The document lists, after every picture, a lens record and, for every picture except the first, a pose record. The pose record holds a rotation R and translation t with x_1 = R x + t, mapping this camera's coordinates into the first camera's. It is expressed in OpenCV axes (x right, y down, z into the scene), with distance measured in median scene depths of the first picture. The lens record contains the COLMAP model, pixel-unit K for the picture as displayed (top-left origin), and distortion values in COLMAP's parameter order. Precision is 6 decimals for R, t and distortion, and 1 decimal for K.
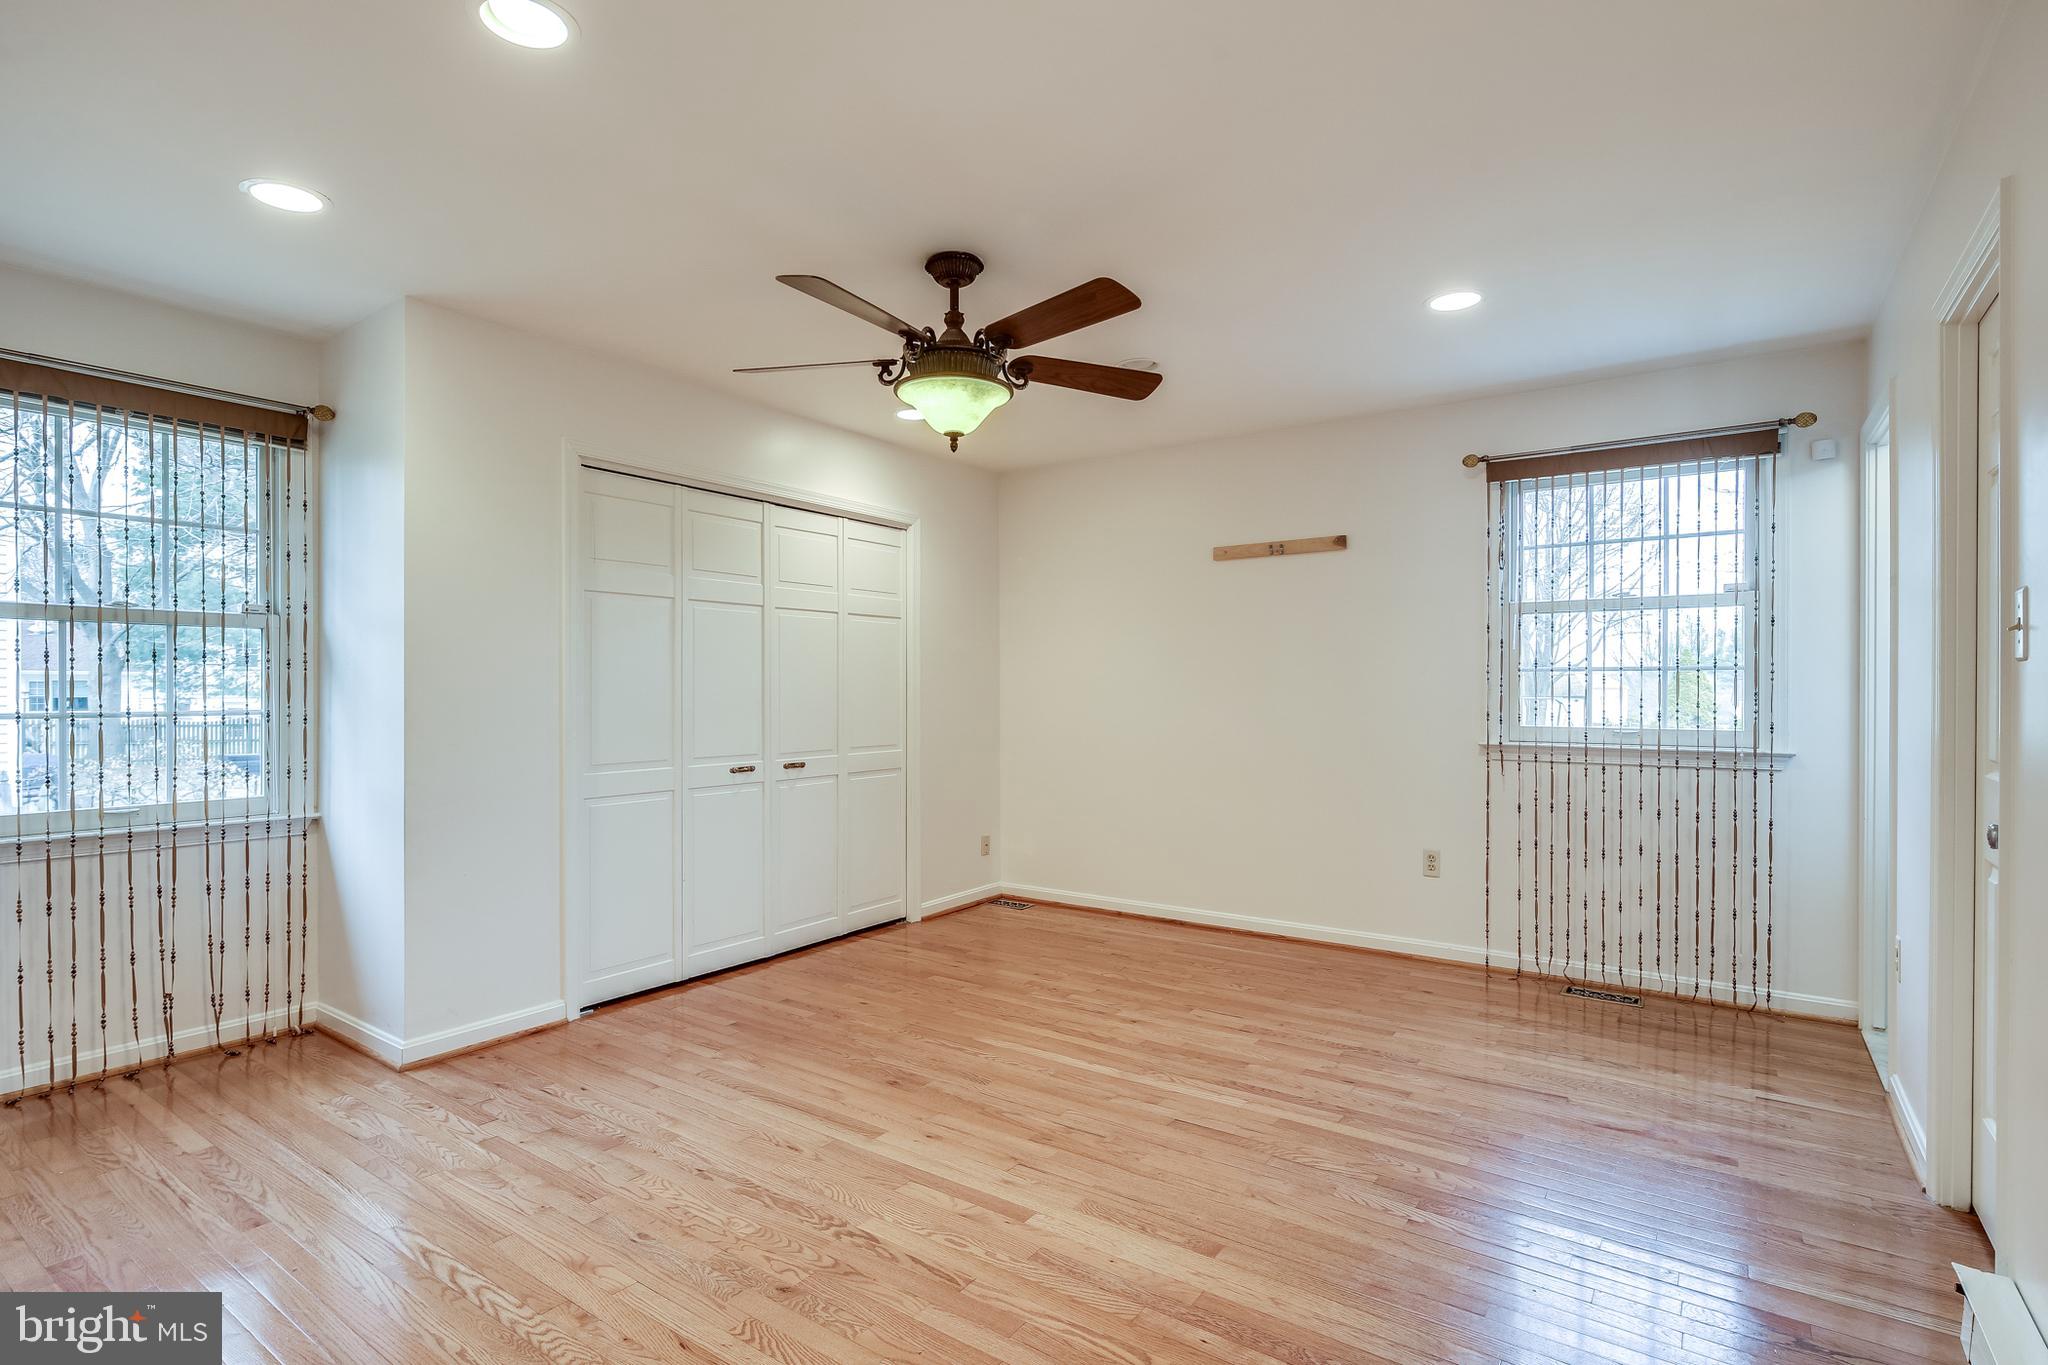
lens RADIAL K [[991.6, 0, 1020.3], [0, 991.6, 689.0], [0, 0, 1]] dist [-0.000727, -0.000411]
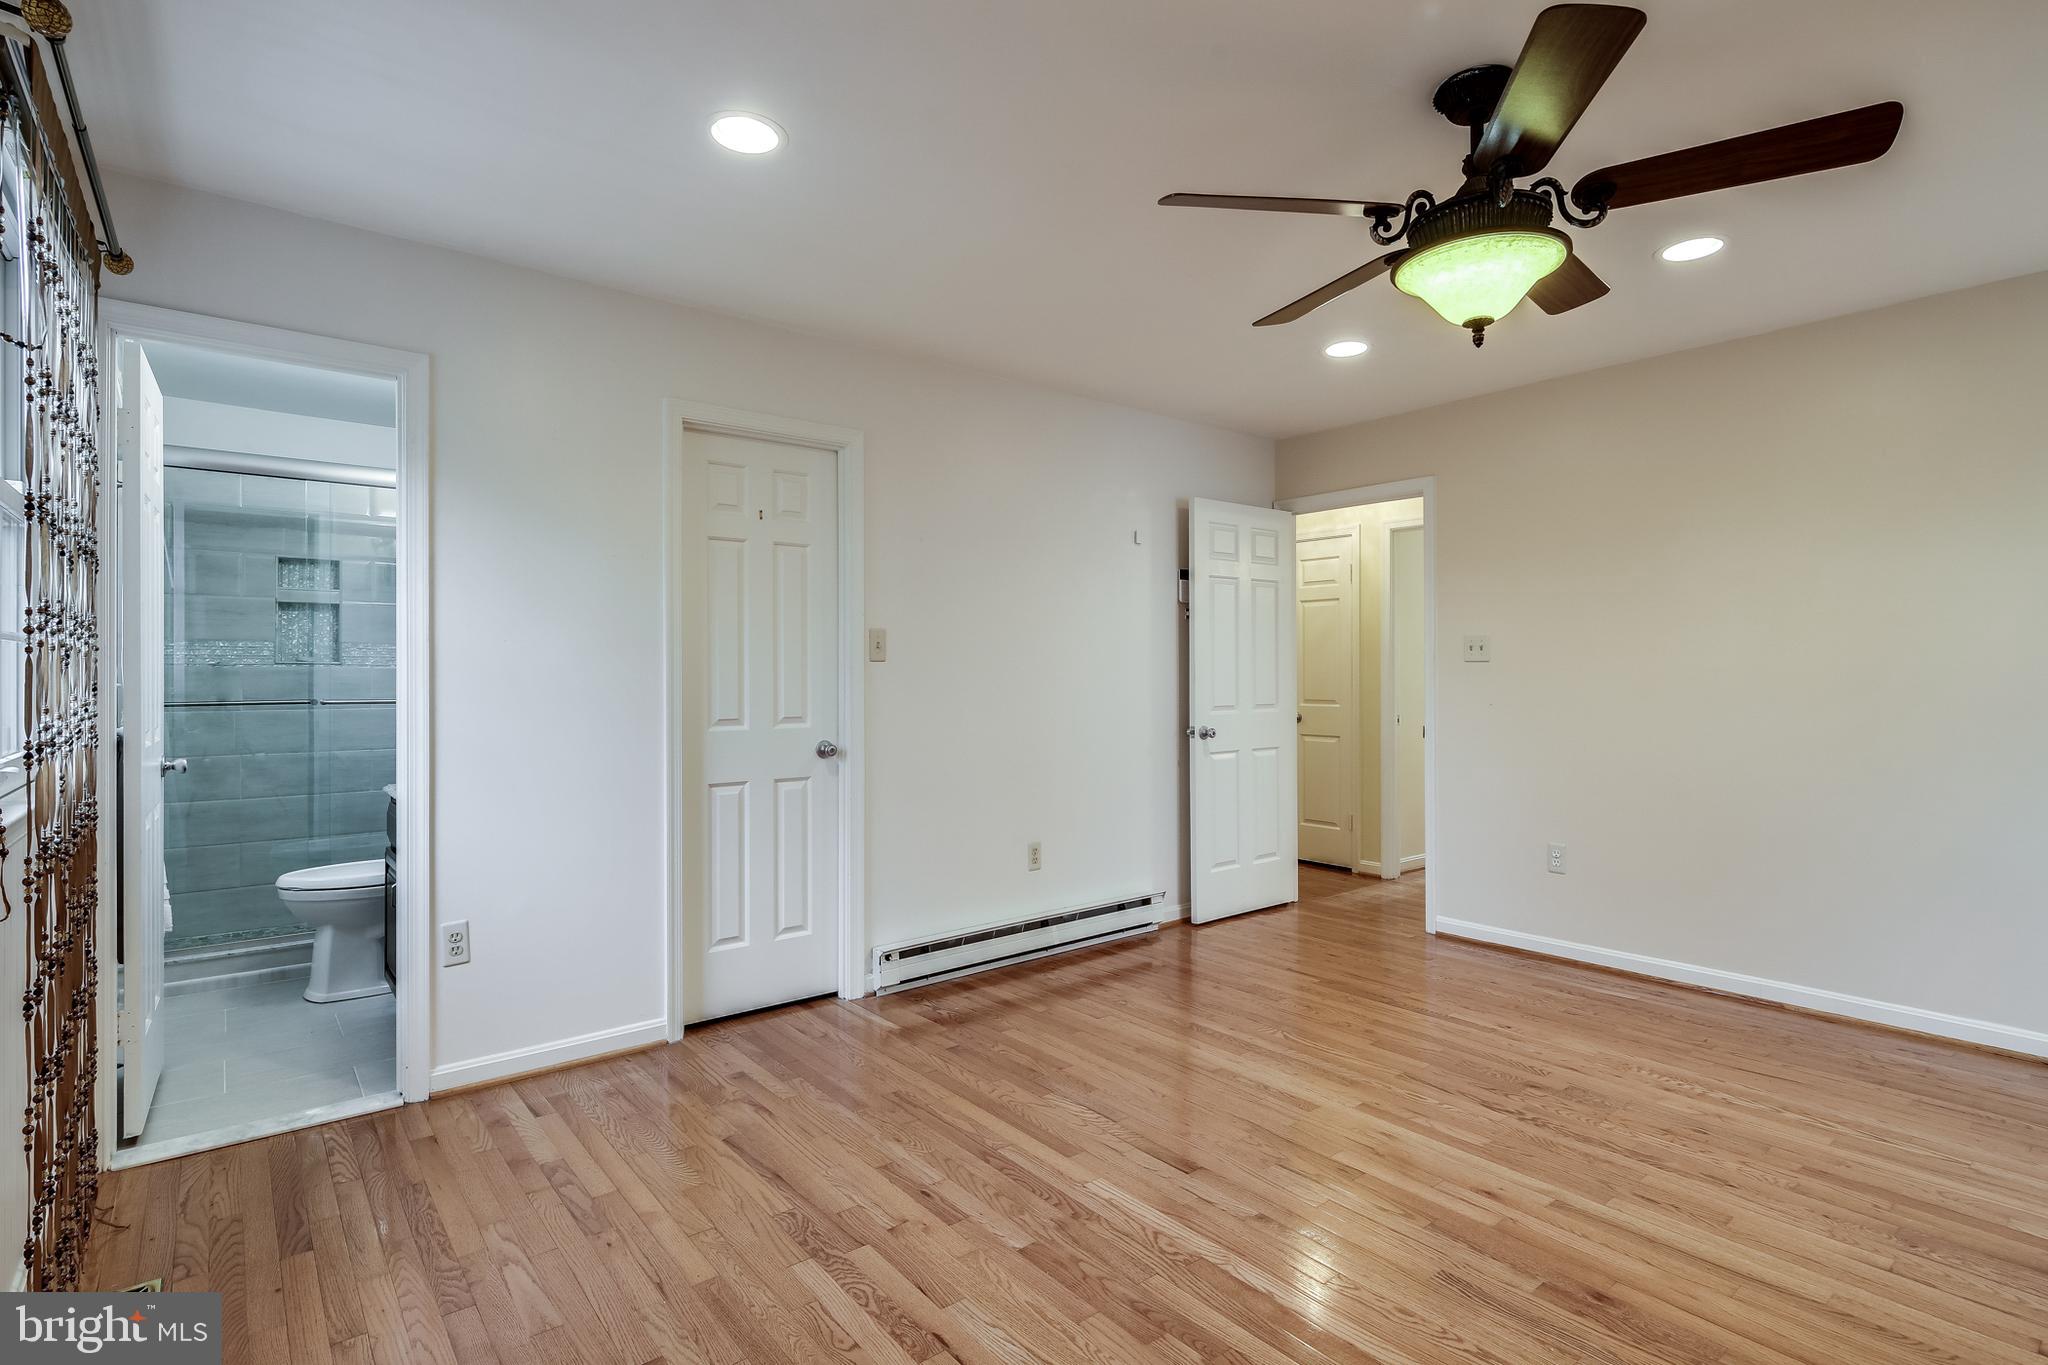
lens RADIAL K [[991.6, 0, 1025.6], [0, 991.6, 679.9], [0, 0, 1]] dist [-0.000727, -0.000411]
pose [[-0.960630, 0.001227, 0.277827, 0.053650], [0.001953, 0.999995, 0.002336, 0.002885], [-0.277823, 0.002786, -0.960628, 1.919534]]
